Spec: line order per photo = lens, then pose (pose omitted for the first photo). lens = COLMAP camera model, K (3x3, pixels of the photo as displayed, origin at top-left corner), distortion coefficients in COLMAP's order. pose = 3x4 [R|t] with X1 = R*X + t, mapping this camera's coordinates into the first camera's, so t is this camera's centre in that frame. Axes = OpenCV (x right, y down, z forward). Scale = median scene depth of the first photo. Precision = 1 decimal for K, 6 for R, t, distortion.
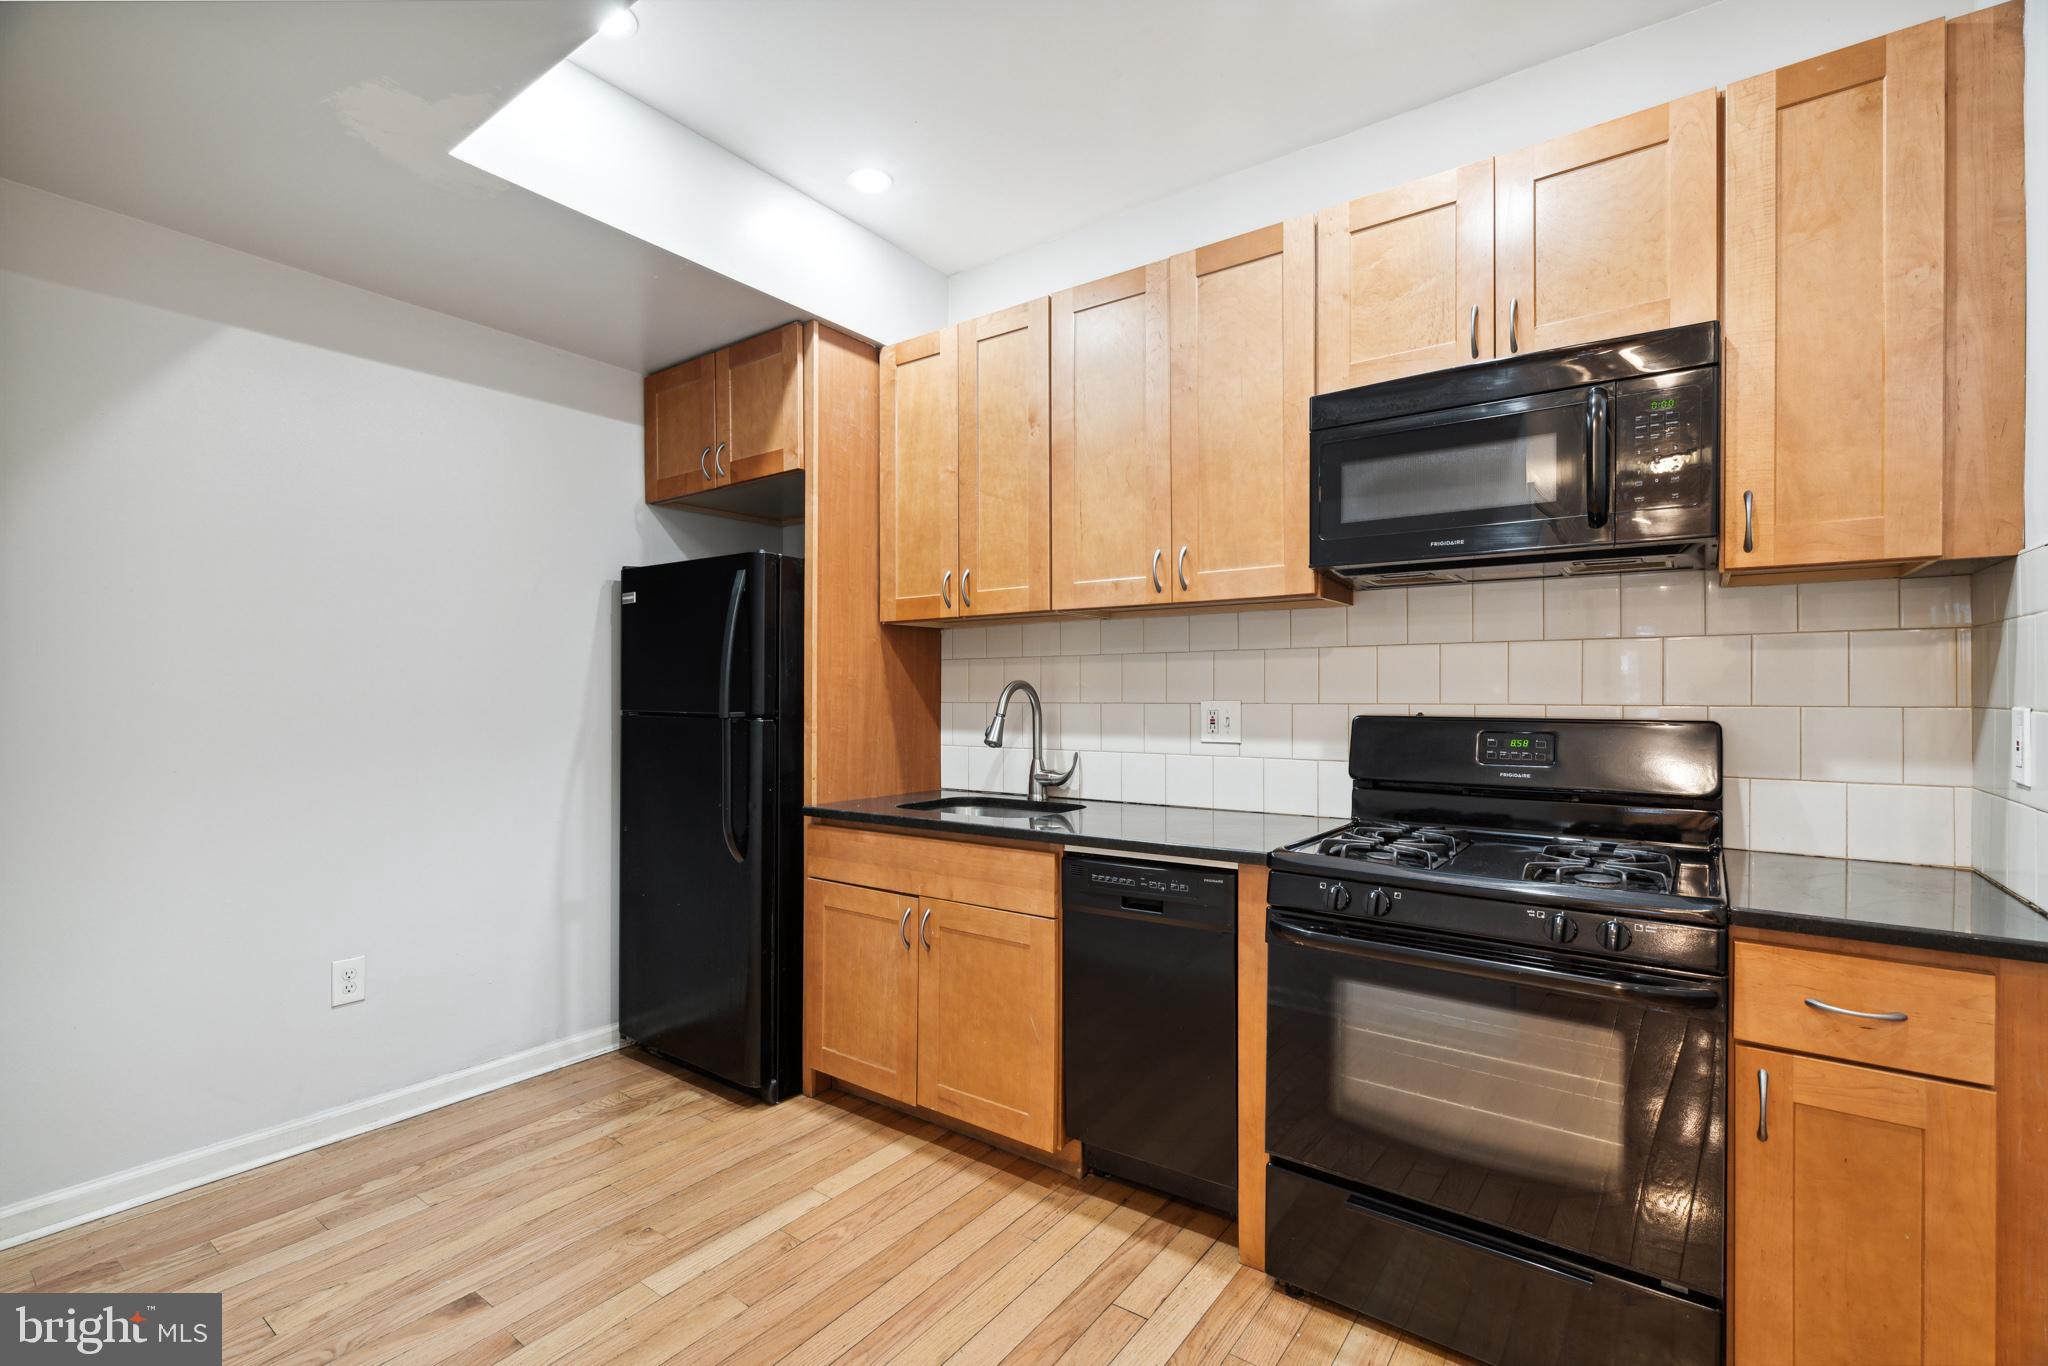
lens RADIAL K [[916.6, 0, 1024.0], [0, 916.6, 683.0], [0, 0, 1]] dist [-0.004377, 0.000106]
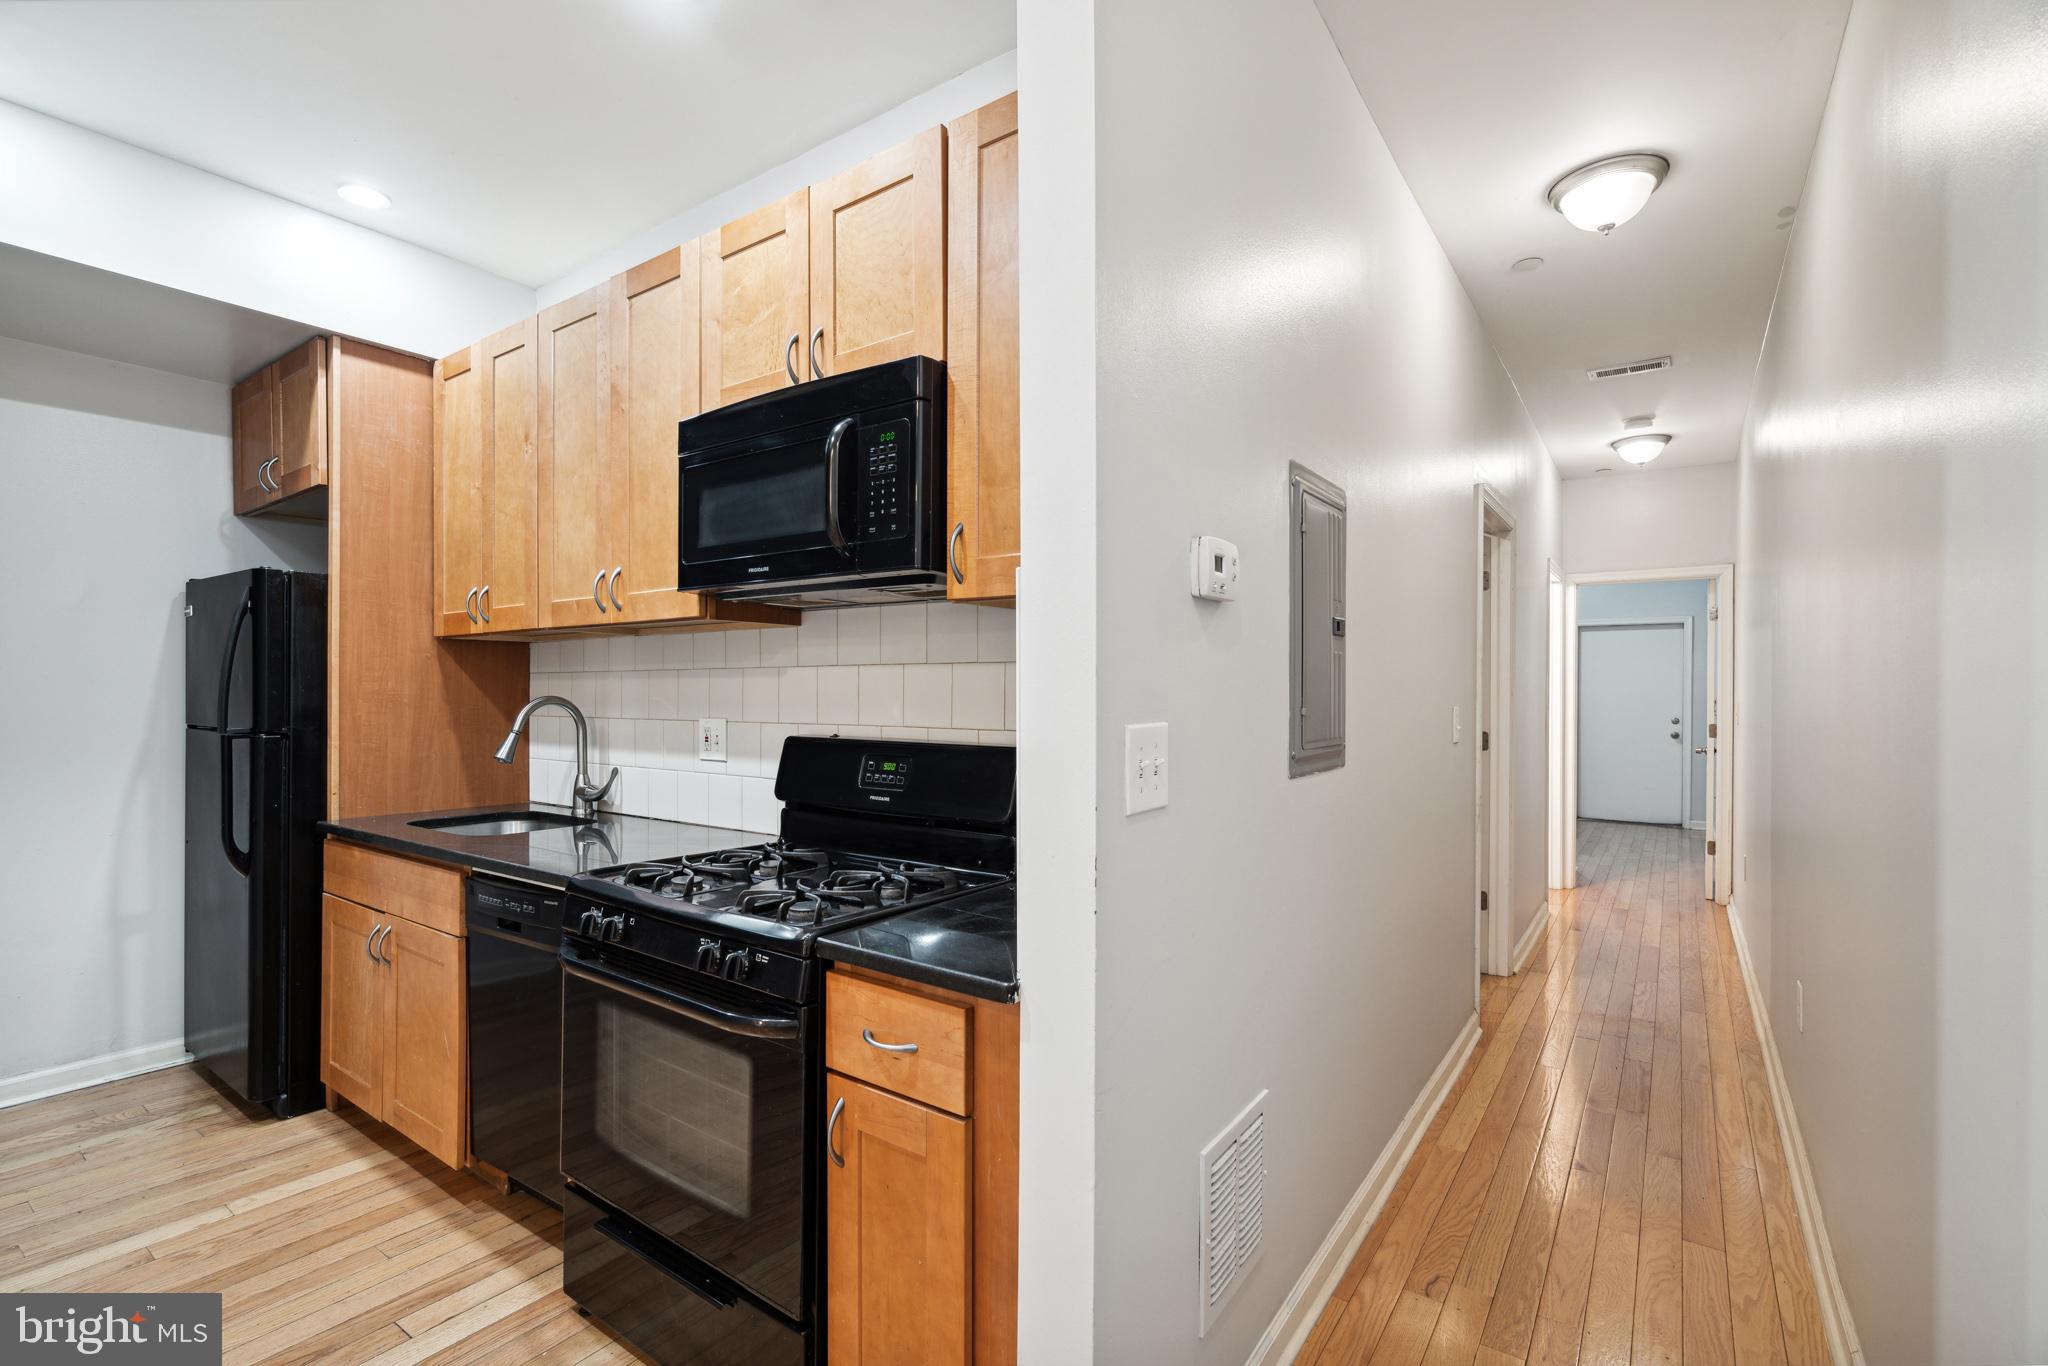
lens RADIAL K [[921.6, 0, 1018.0], [0, 921.6, 687.2], [0, 0, 1]] dist [-0.001096, -0.000188]
pose [[0.999952, 0.003129, 0.009316, 0.509107], [-0.003190, 0.999973, 0.006563, -0.021528], [-0.009295, -0.006592, 0.999935, -0.013467]]
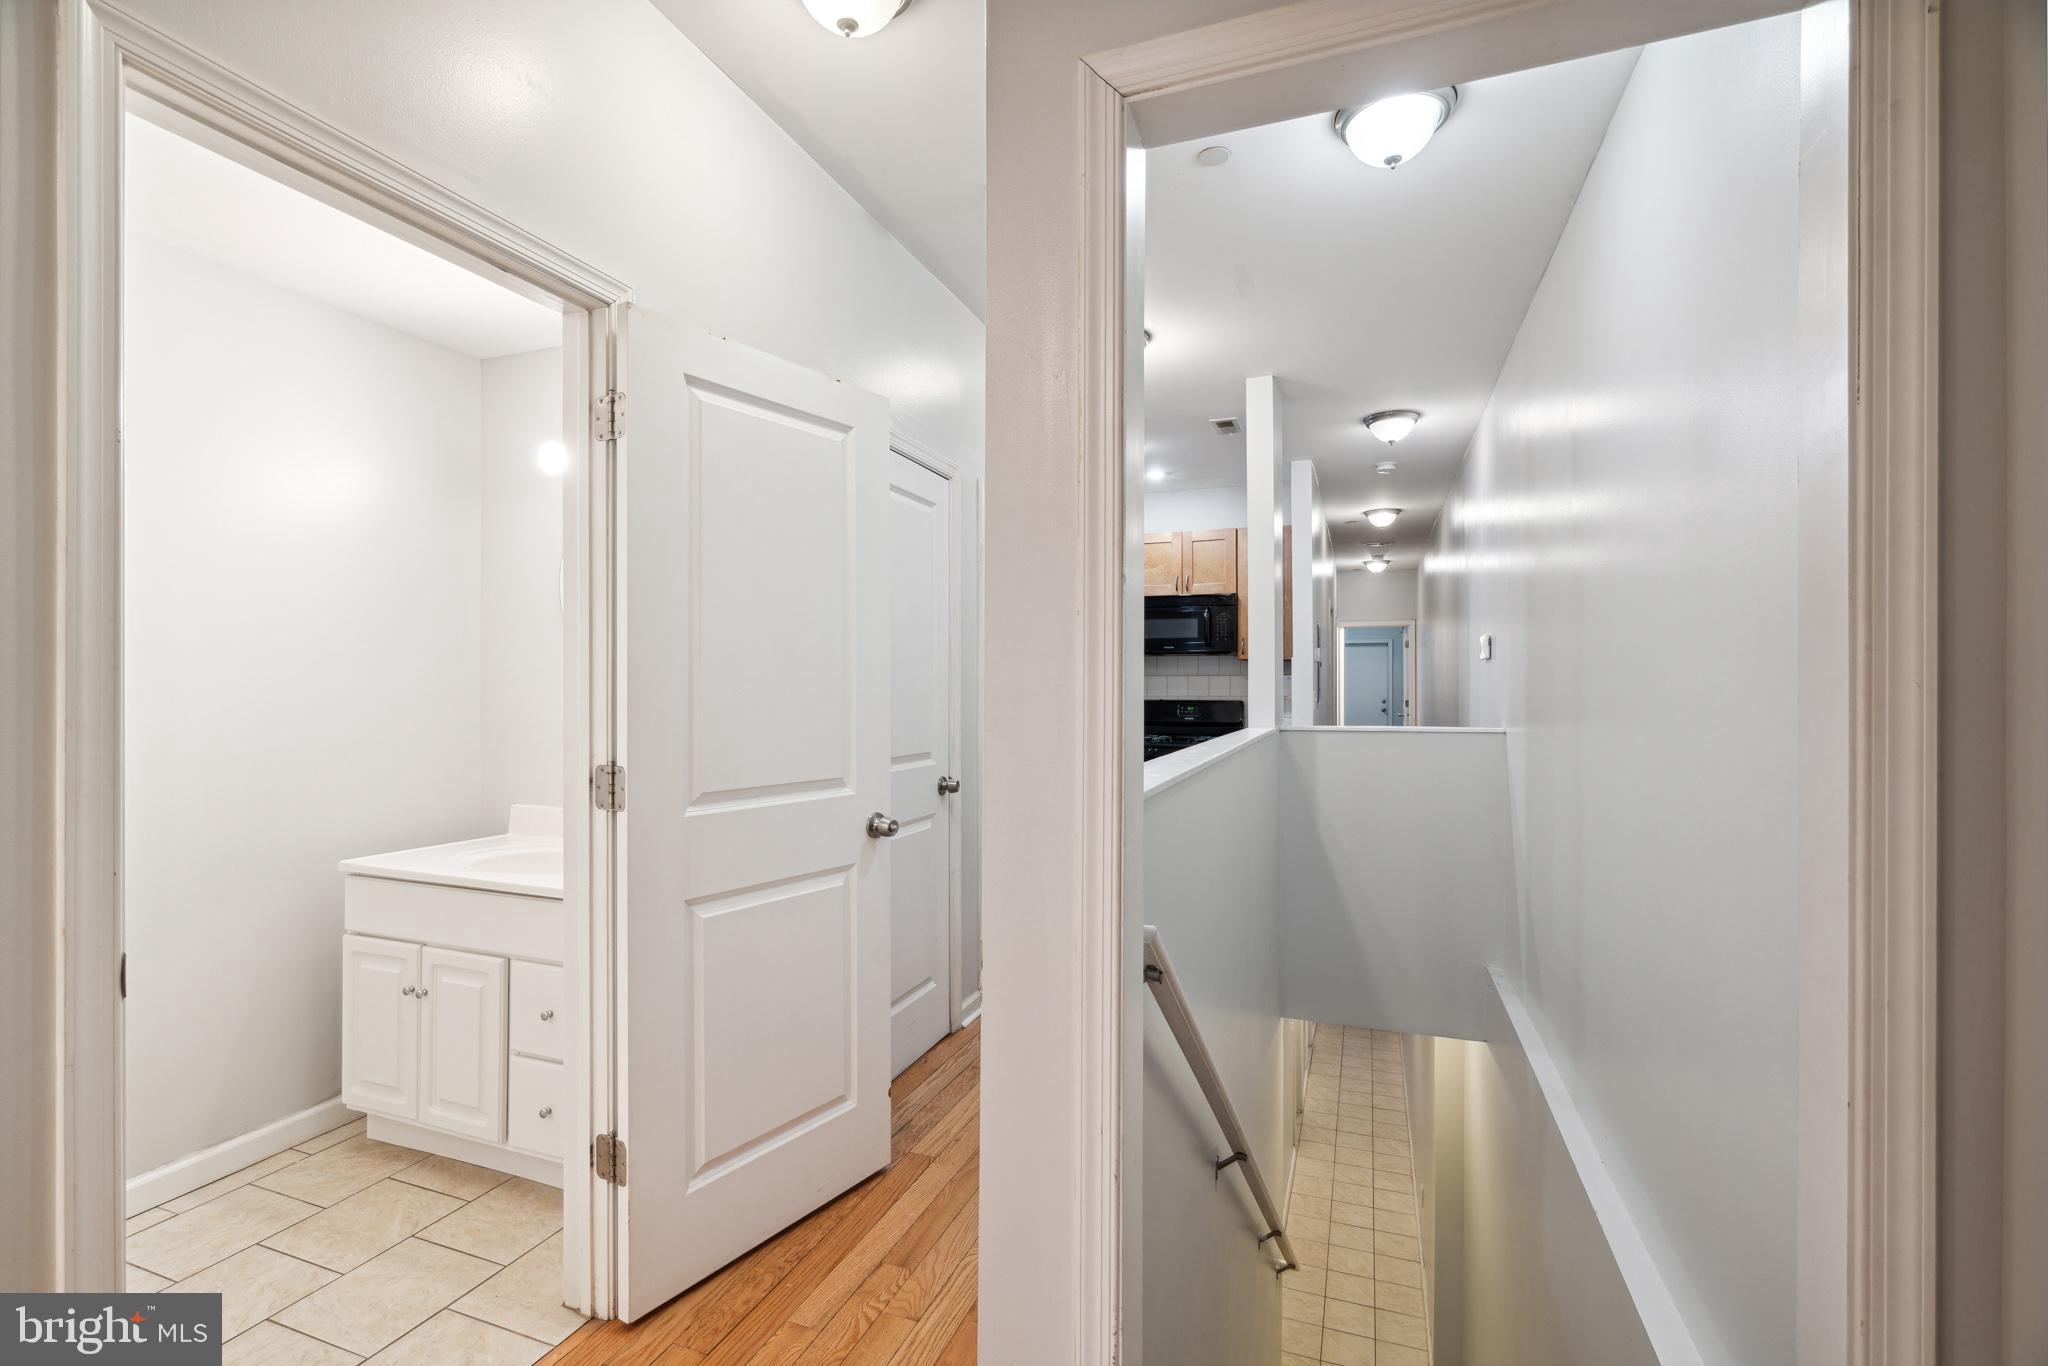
lens RADIAL K [[916.6, 0, 1024.0], [0, 916.6, 683.0], [0, 0, 1]] dist [-0.004377, 0.000106]
pose [[0.962667, -0.000379, 0.270688, -0.665090], [-0.001534, 0.999975, 0.006857, -0.032238], [-0.270684, -0.007016, 0.962643, -1.437258]]
